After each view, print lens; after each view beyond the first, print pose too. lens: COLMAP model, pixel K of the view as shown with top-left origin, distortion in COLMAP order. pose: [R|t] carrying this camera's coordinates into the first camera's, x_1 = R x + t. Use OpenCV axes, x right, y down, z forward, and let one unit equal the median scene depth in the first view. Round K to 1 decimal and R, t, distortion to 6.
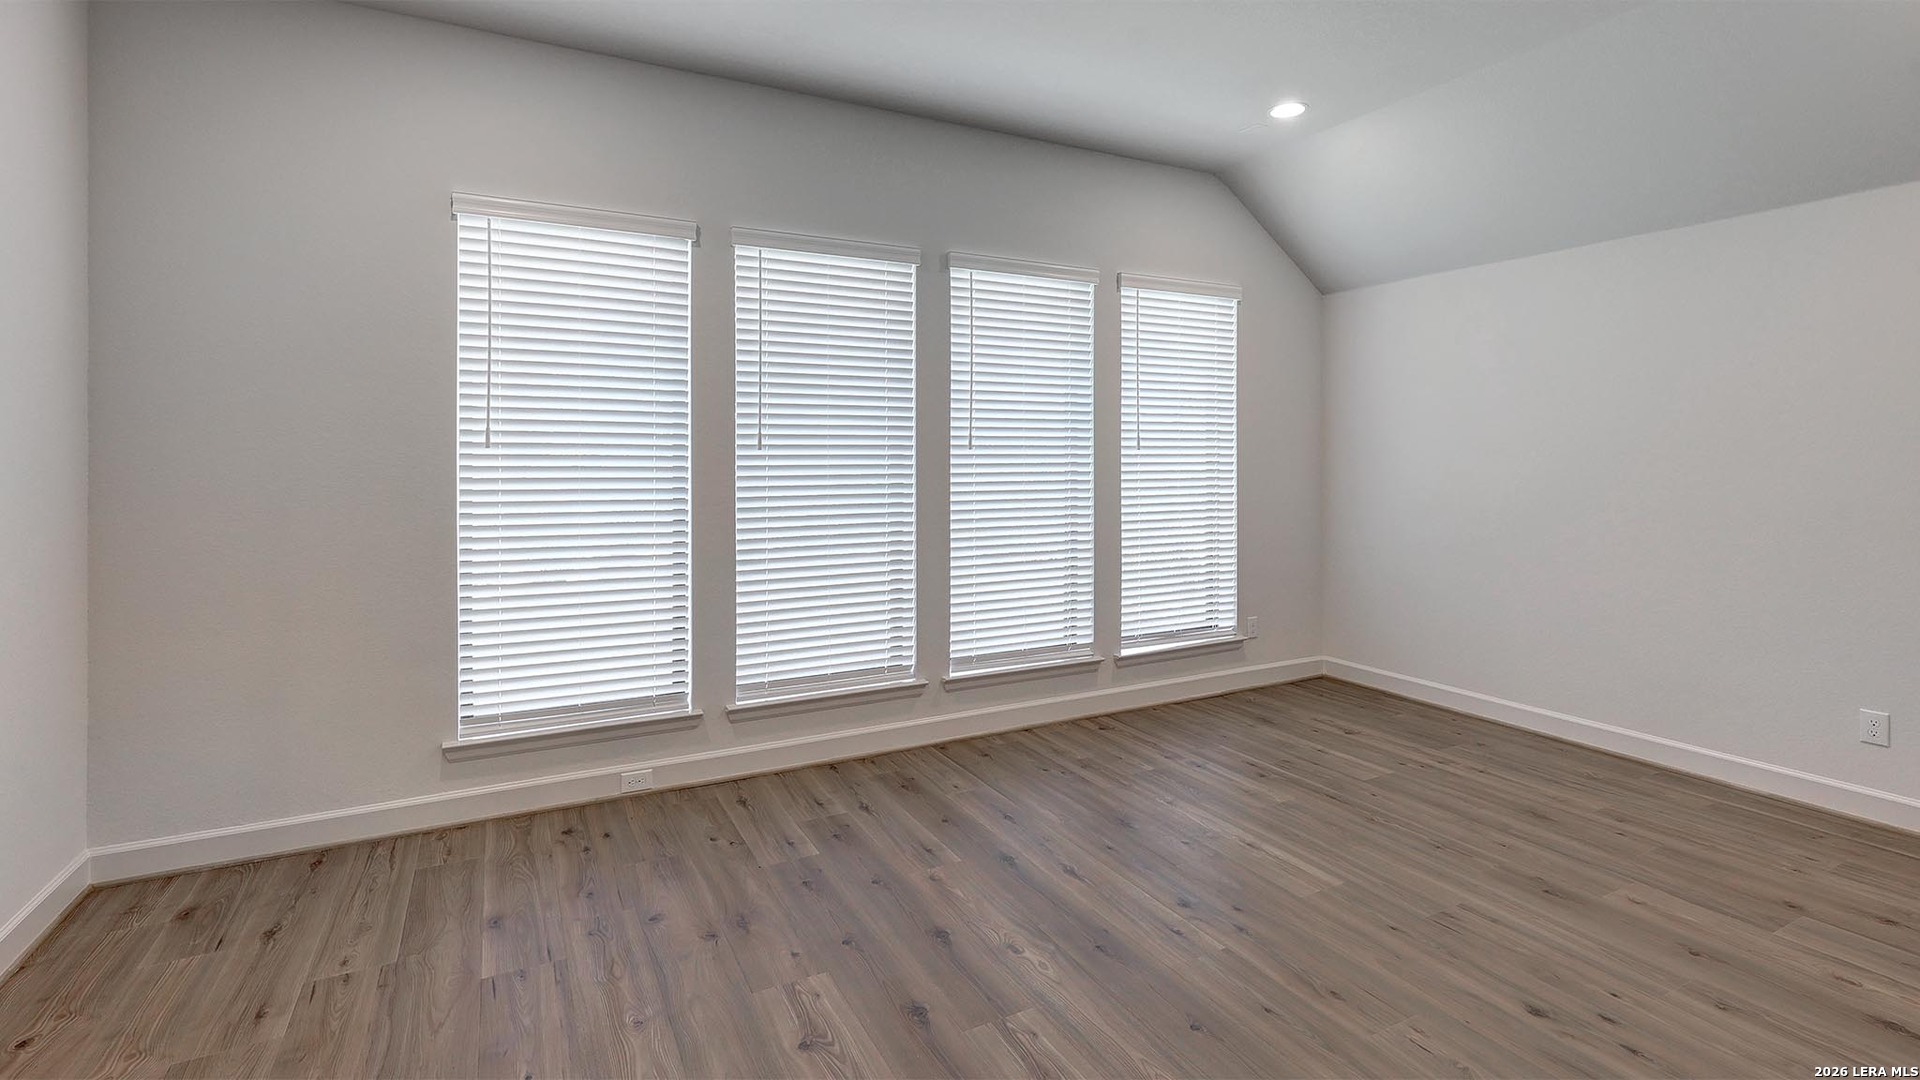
lens RADIAL K [[868.4, 0, 958.6], [0, 868.4, 526.9], [0, 0, 1]] dist [0.000125, 0.000368]
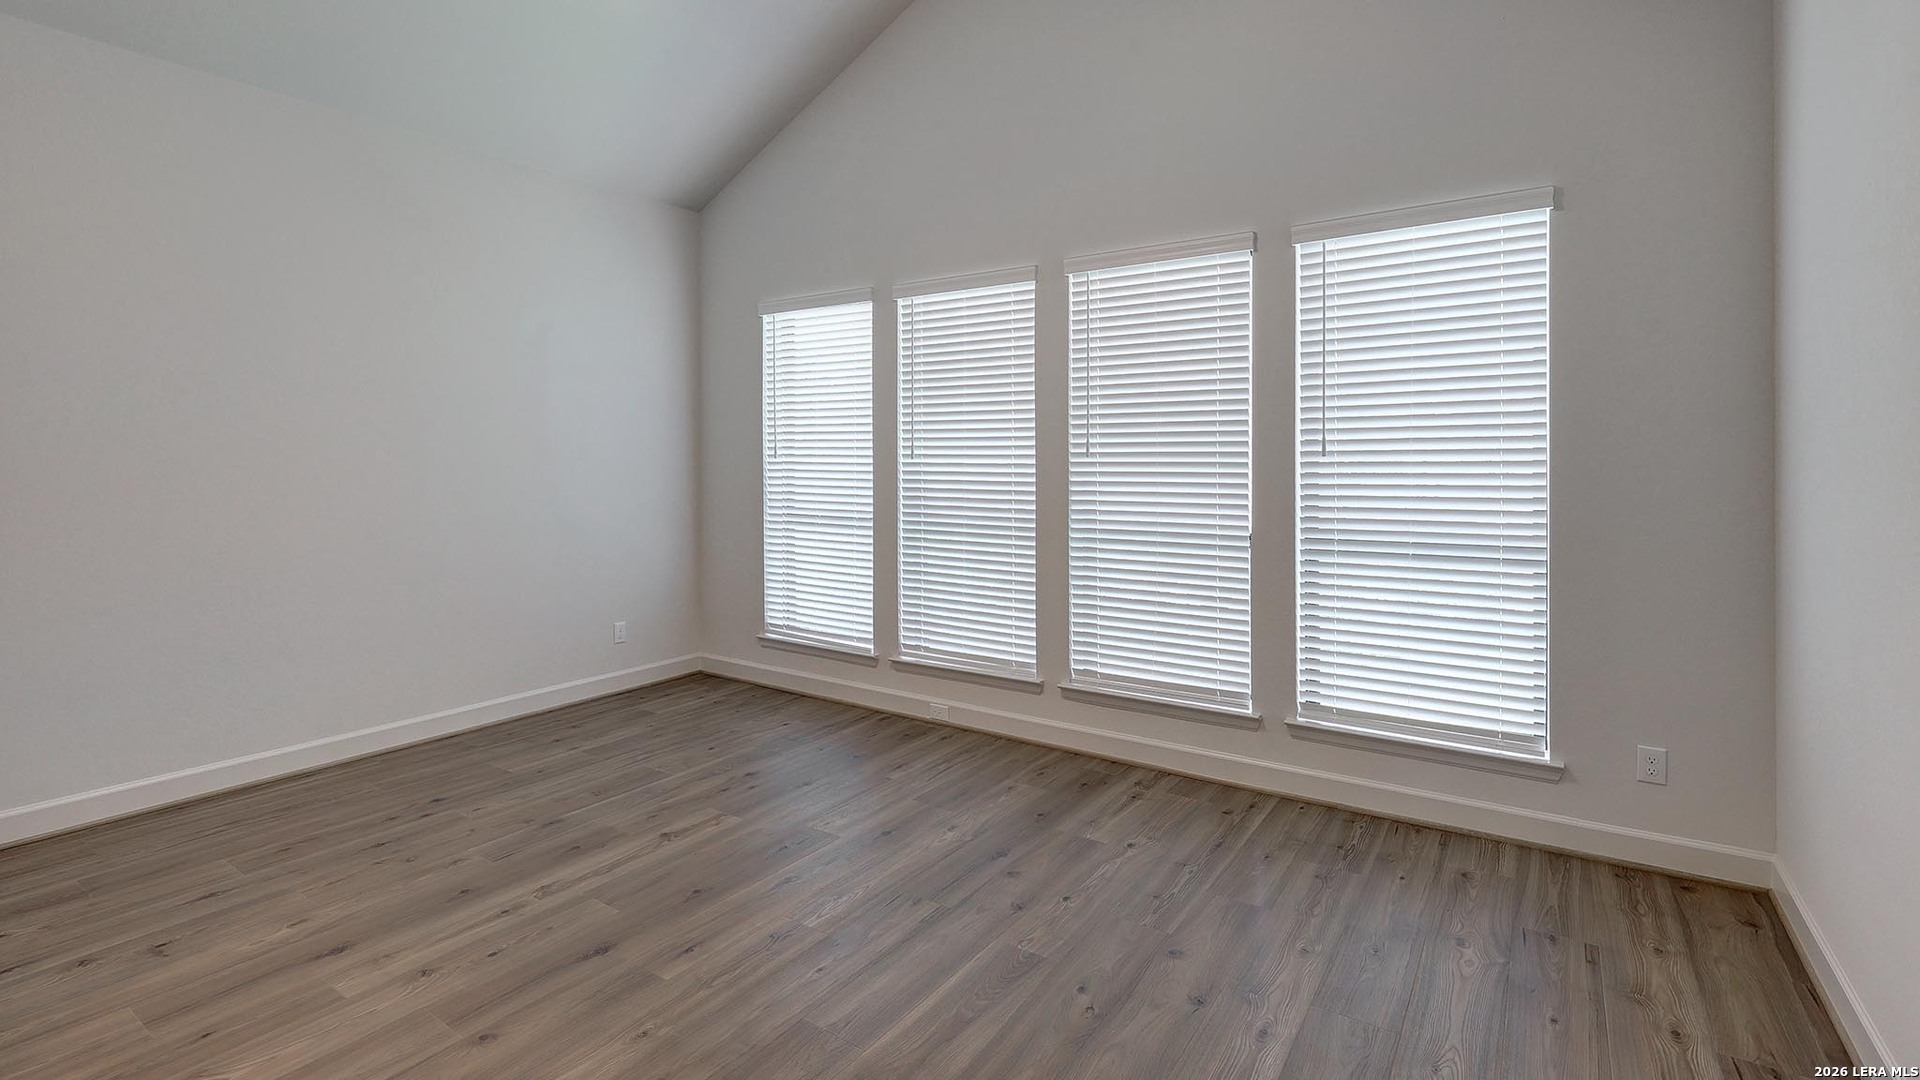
lens RADIAL K [[868.4, 0, 965.9], [0, 868.4, 556.0], [0, 0, 1]] dist [0.000125, 0.000368]
pose [[0.471466, 0.093970, -0.876863, 0.726250], [-0.072055, 0.995087, 0.067898, -0.031571], [0.878936, 0.031171, 0.475921, 0.375955]]
